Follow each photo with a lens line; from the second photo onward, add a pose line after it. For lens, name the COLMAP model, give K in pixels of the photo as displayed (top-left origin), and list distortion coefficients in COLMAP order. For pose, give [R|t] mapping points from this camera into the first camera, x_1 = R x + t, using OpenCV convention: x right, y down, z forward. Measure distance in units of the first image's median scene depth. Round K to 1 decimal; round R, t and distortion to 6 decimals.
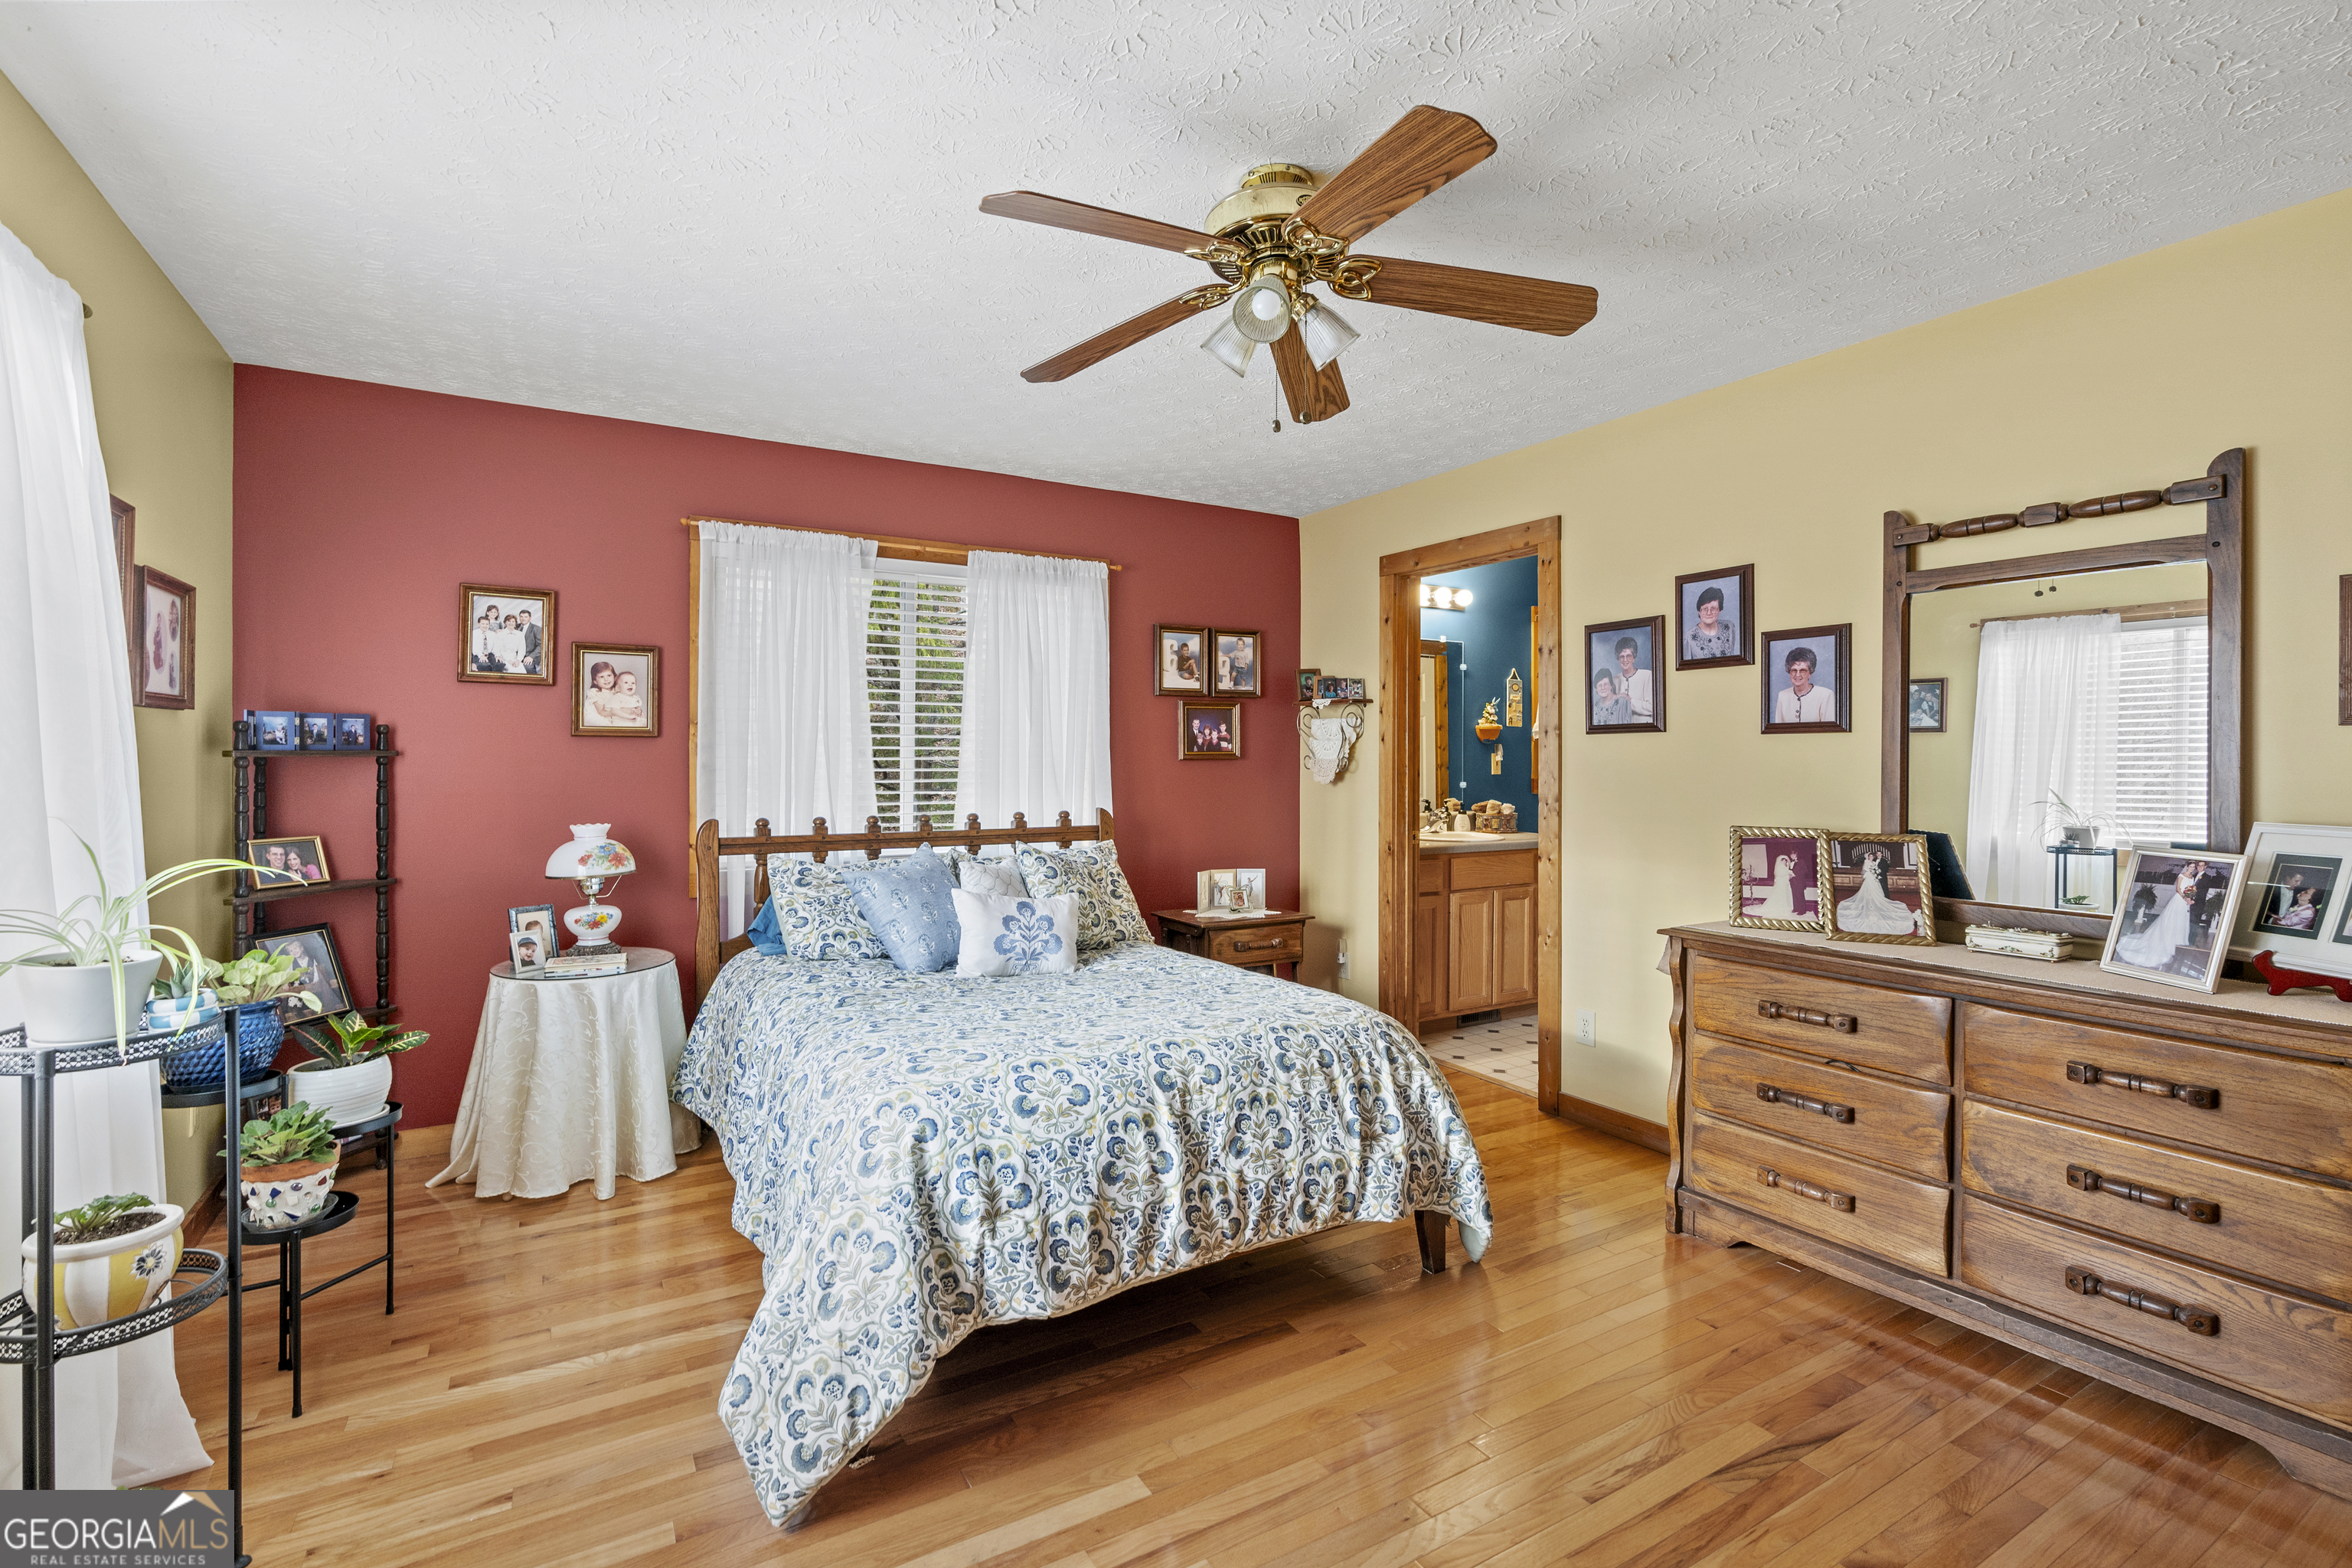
lens RADIAL K [[1065.1, 0, 1174.0], [0, 1065.1, 762.1], [0, 0, 1]] dist [-0.013222, 0.004874]
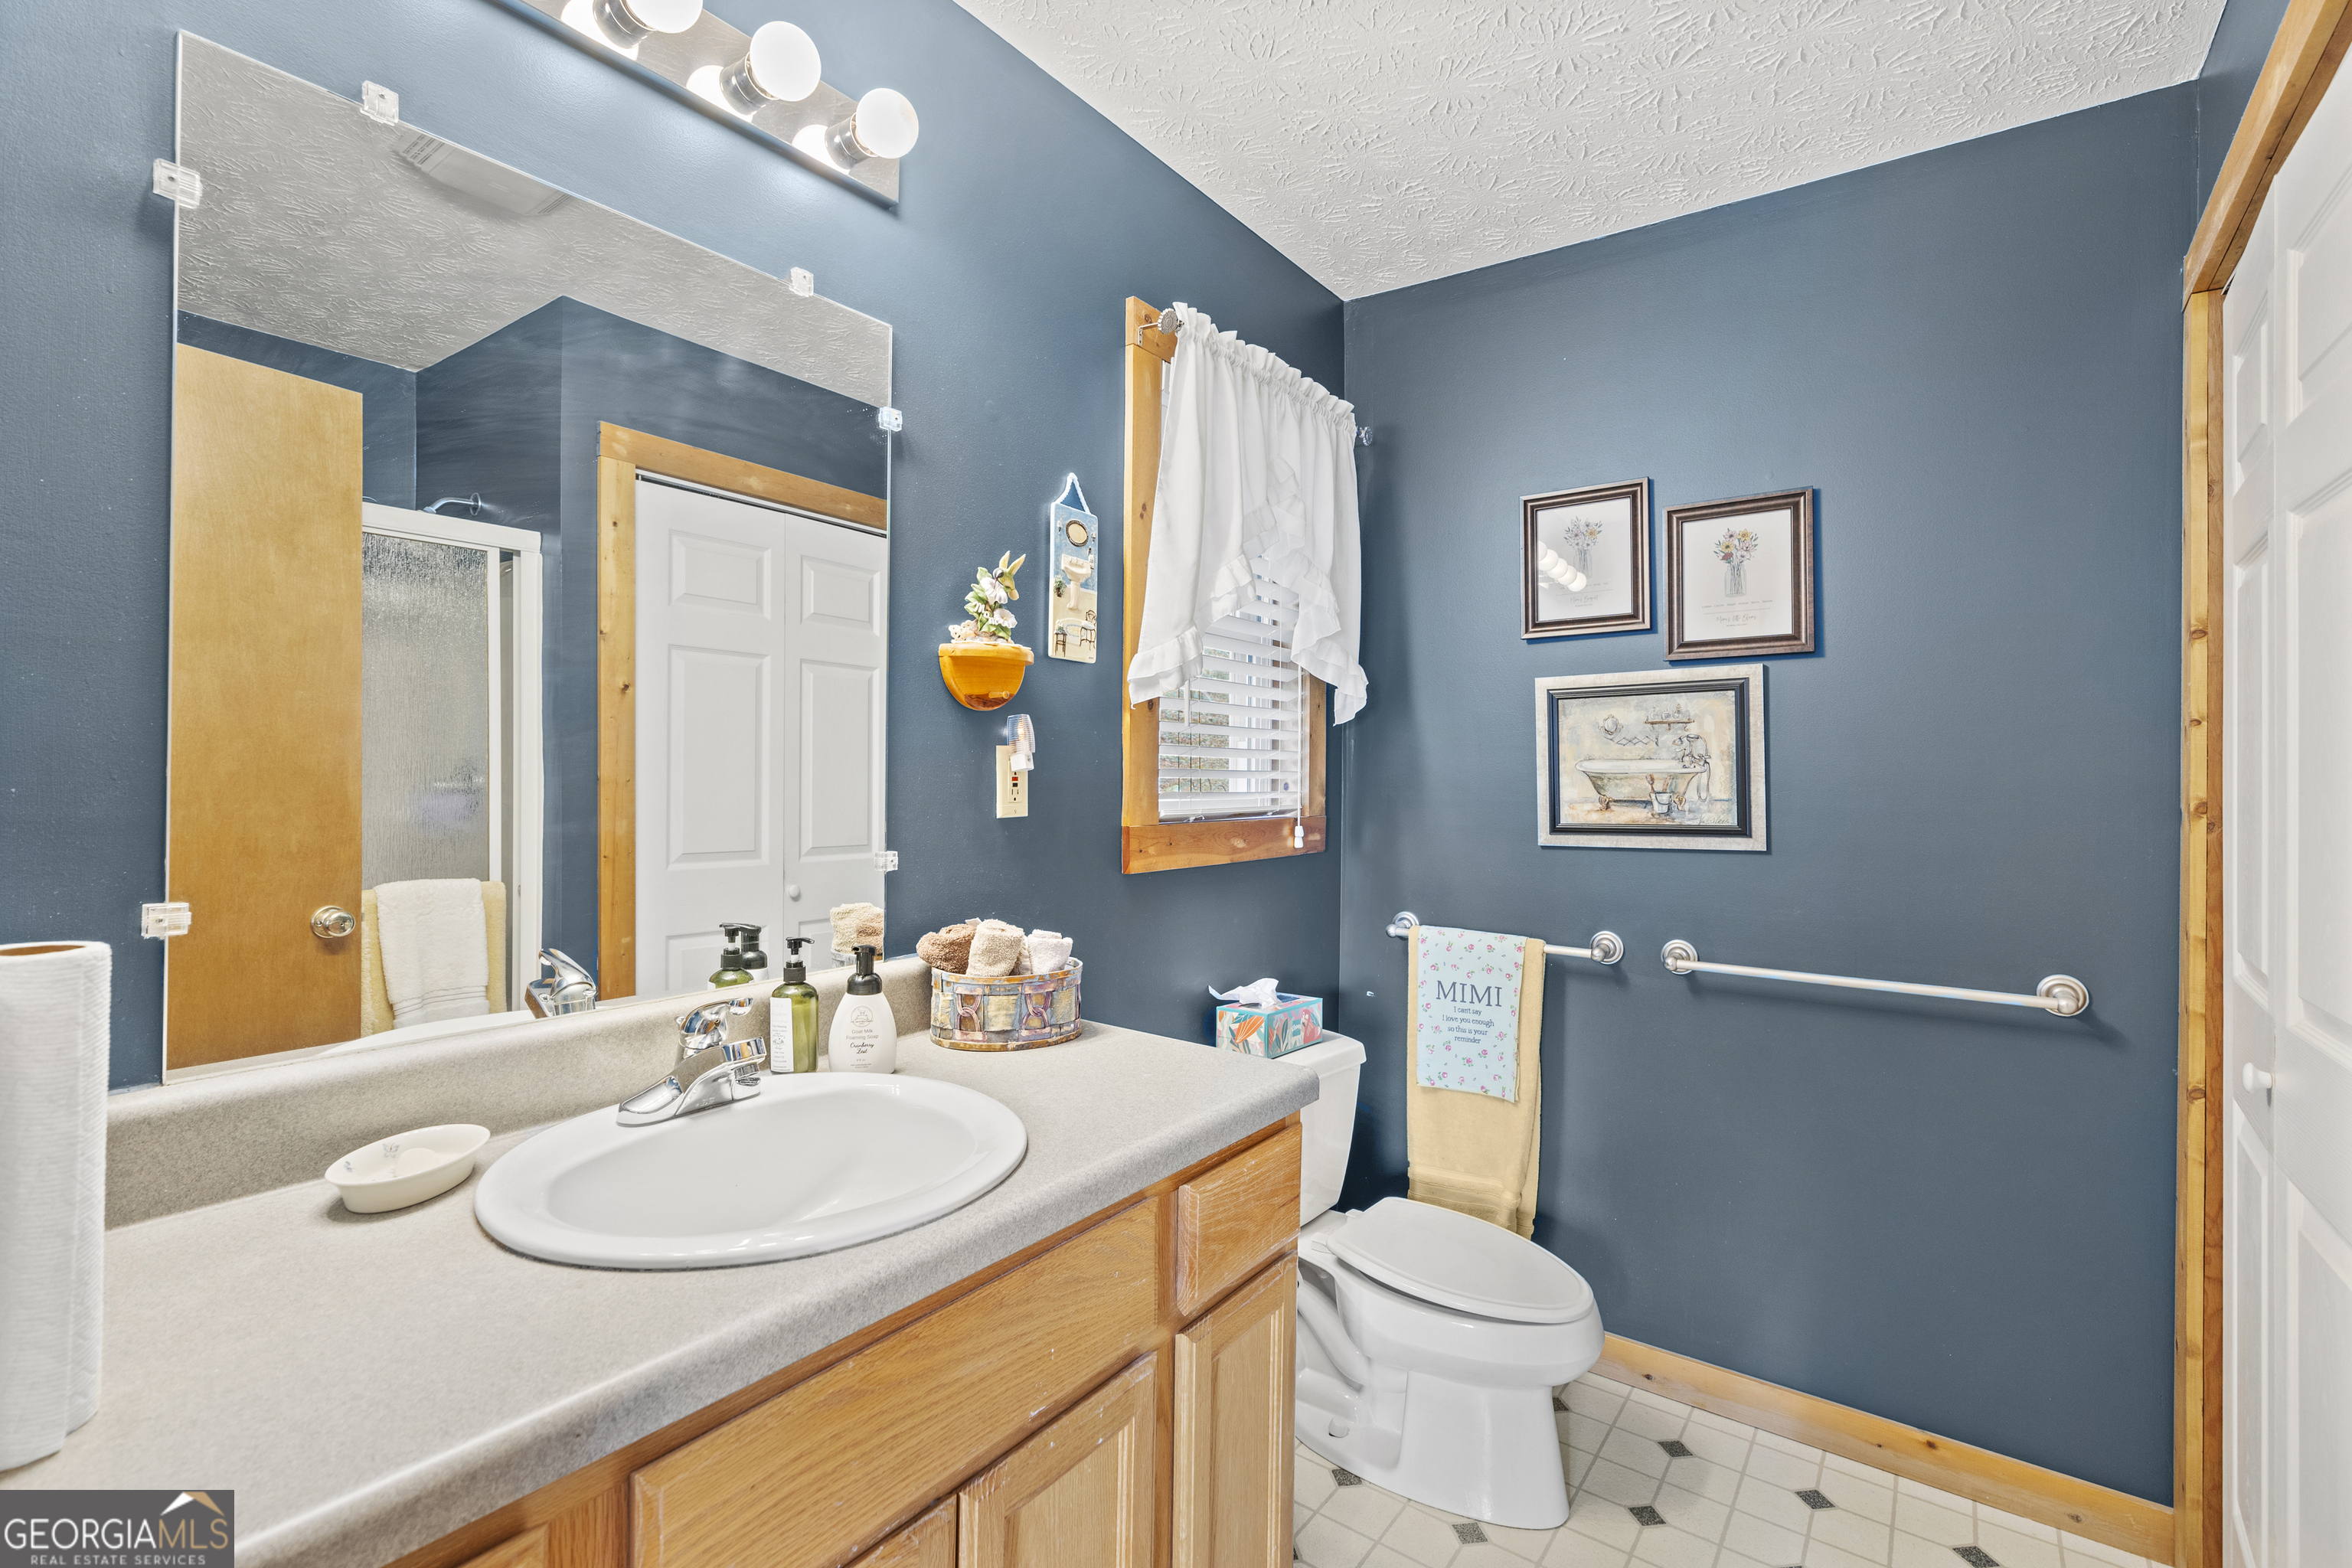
lens RADIAL K [[1065.1, 0, 1176.0], [0, 1065.1, 776.6], [0, 0, 1]] dist [-0.013222, 0.004874]
pose [[0.920469, 0.004033, 0.390794, 0.232065], [-0.001328, 0.999973, -0.007190, 0.002353], [-0.390813, 0.006099, 0.920450, 0.720630]]
